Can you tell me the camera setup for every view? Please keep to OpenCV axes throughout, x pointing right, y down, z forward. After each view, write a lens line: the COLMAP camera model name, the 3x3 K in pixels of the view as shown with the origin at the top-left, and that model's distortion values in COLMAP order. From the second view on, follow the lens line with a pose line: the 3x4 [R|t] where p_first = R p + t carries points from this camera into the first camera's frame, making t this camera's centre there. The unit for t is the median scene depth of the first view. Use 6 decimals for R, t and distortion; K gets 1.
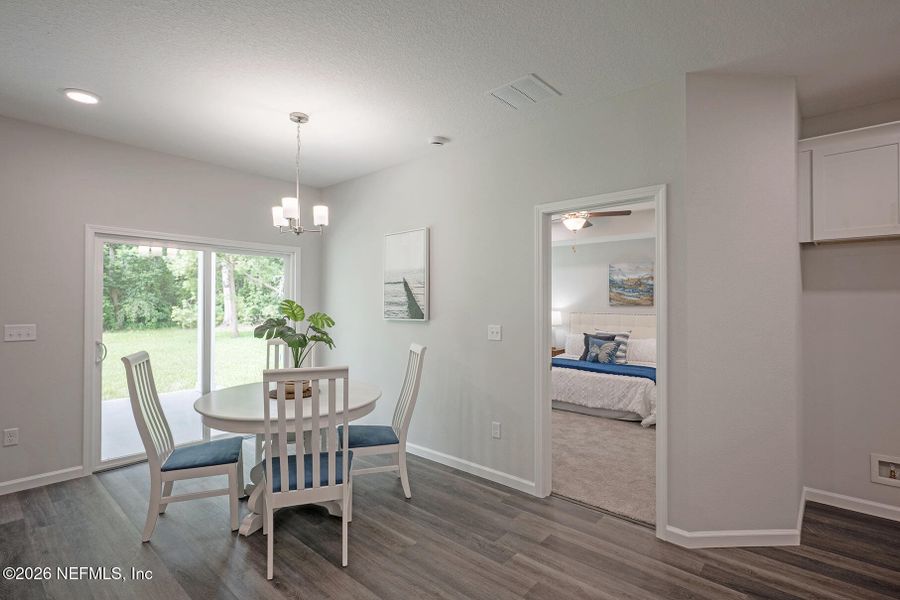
lens RADIAL K [[433.1, 0, 447.9], [0, 433.1, 301.5], [0, 0, 1]] dist [-0.003424, 0.005625]
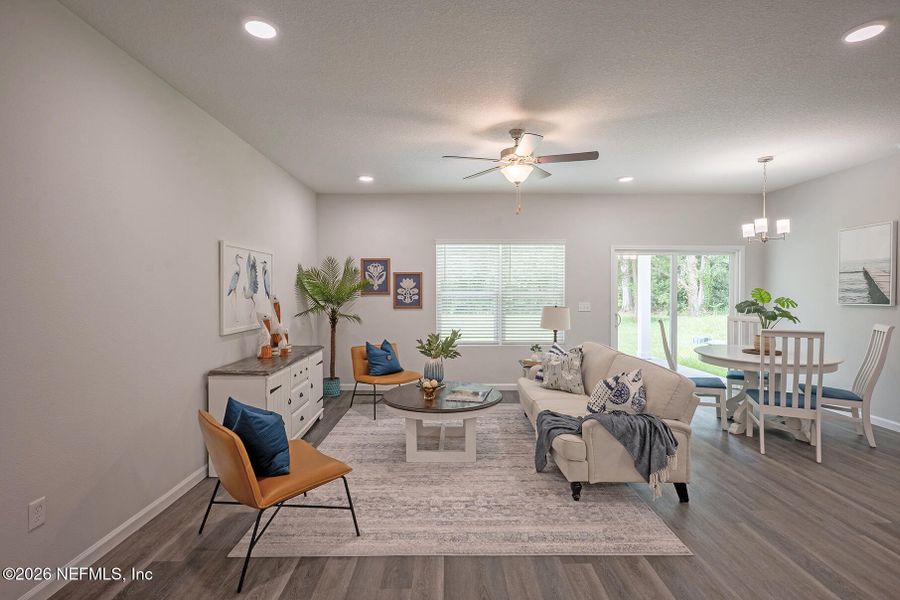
lens RADIAL K [[433.1, 0, 449.2], [0, 433.1, 297.0], [0, 0, 1]] dist [-0.003424, 0.005625]
pose [[0.675370, 0.005938, -0.737455, 0.003316], [0.006866, 0.999874, 0.014339, -0.002004], [0.737447, -0.014748, 0.675244, -0.669556]]
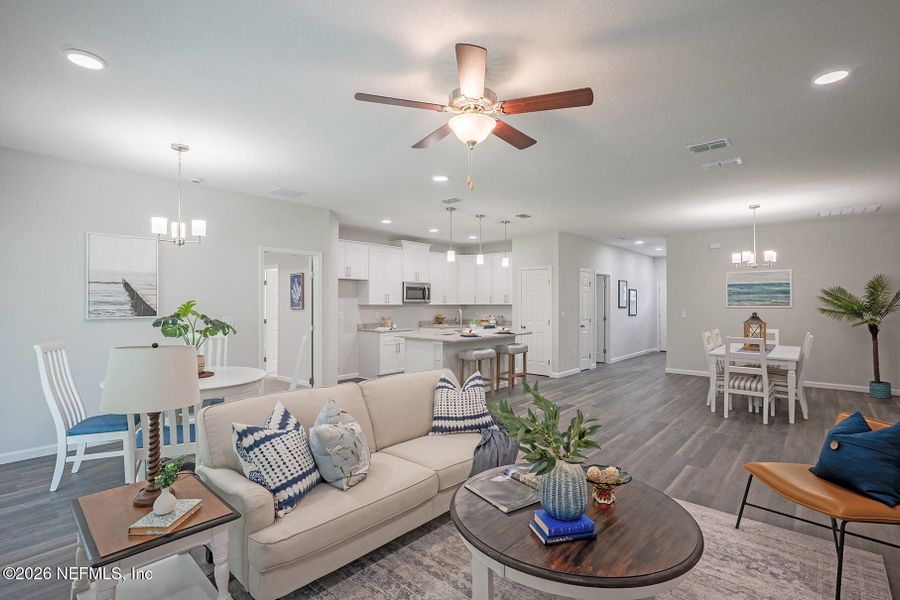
lens RADIAL K [[433.1, 0, 450.1], [0, 433.1, 300.2], [0, 0, 1]] dist [-0.003424, 0.005625]
pose [[-0.014965, 0.003471, 0.999882, -1.425697], [-0.006379, 0.999973, -0.003567, -0.003680], [-0.999868, -0.006432, -0.014943, 0.252726]]
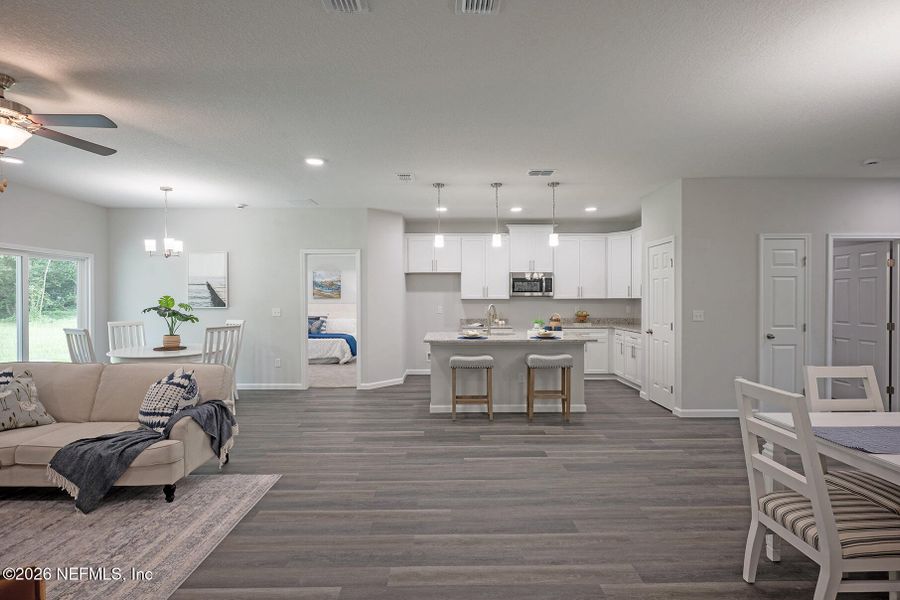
lens RADIAL K [[433.1, 0, 449.9], [0, 433.1, 298.5], [0, 0, 1]] dist [-0.003424, 0.005625]
pose [[0.738902, -0.007037, 0.673776, -0.620018], [0.001368, 0.999959, 0.008943, -0.005479], [-0.673812, -0.005686, 0.738881, -0.936657]]
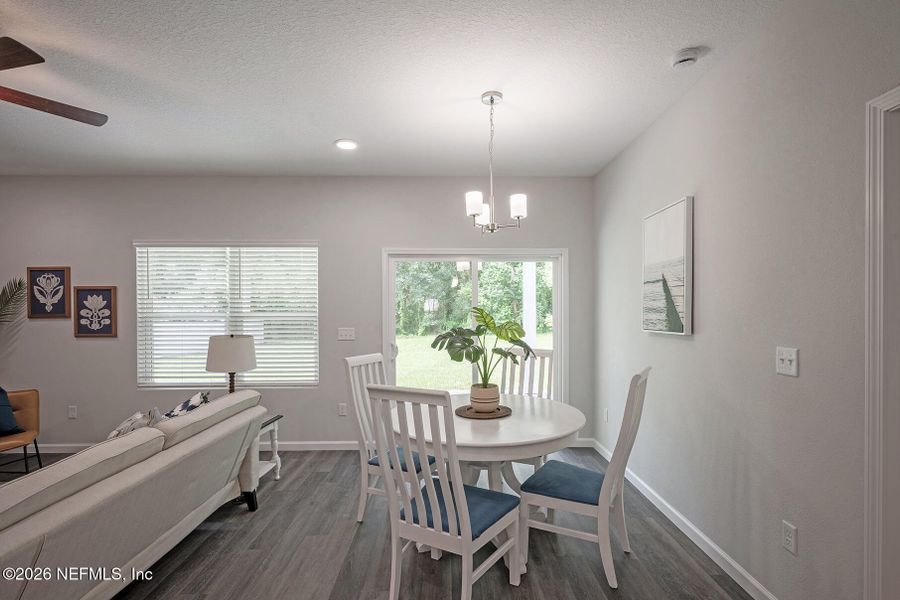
lens RADIAL K [[433.1, 0, 458.5], [0, 433.1, 316.3], [0, 0, 1]] dist [-0.003424, 0.005625]
pose [[0.684723, 0.002223, -0.728800, 0.226961], [0.010860, 0.999853, 0.013254, 0.002959], [0.728722, -0.016990, 0.684598, 0.319284]]
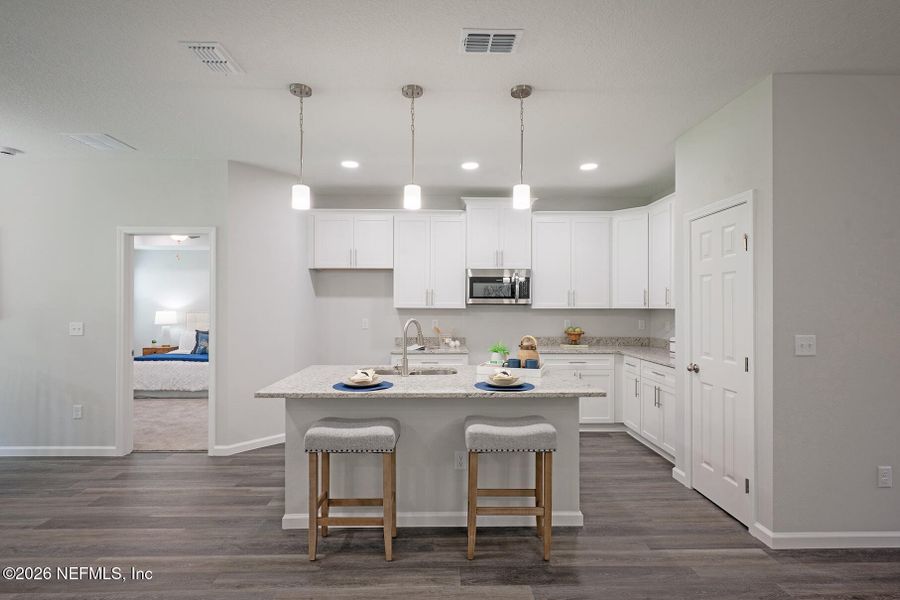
lens RADIAL K [[433.1, 0, 446.5], [0, 433.1, 302.3], [0, 0, 1]] dist [-0.003424, 0.005625]
pose [[0.730145, 0.002821, 0.683287, 0.037553], [-0.003982, 0.999992, 0.000127, -0.003962], [-0.683281, -0.002814, 0.730150, -0.540722]]
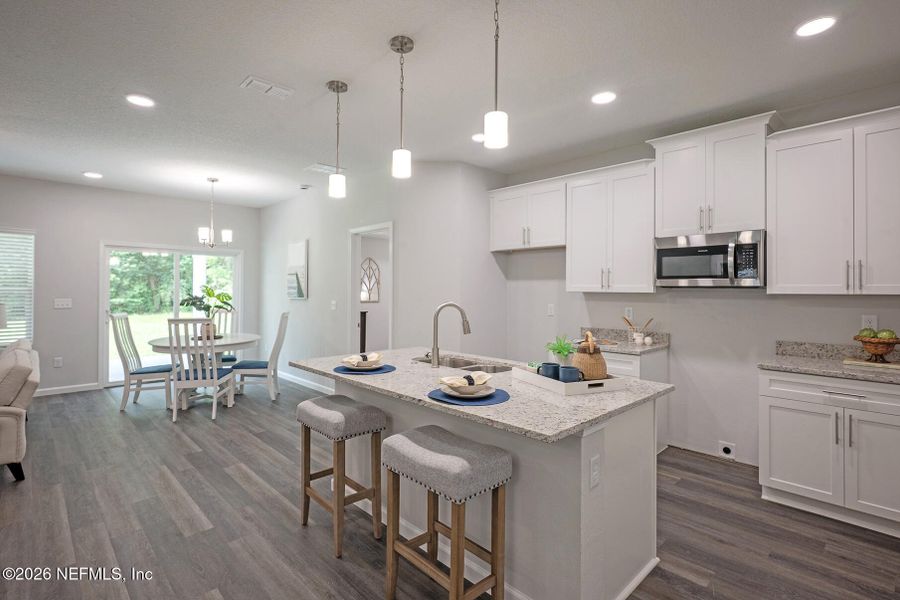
lens RADIAL K [[433.1, 0, 446.2], [0, 433.1, 288.9], [0, 0, 1]] dist [-0.003424, 0.005625]
pose [[0.997521, 0.001645, -0.070353, 0.654621], [-0.001440, 0.999995, 0.002977, 0.004601], [0.070357, -0.002868, 0.997518, -0.611260]]
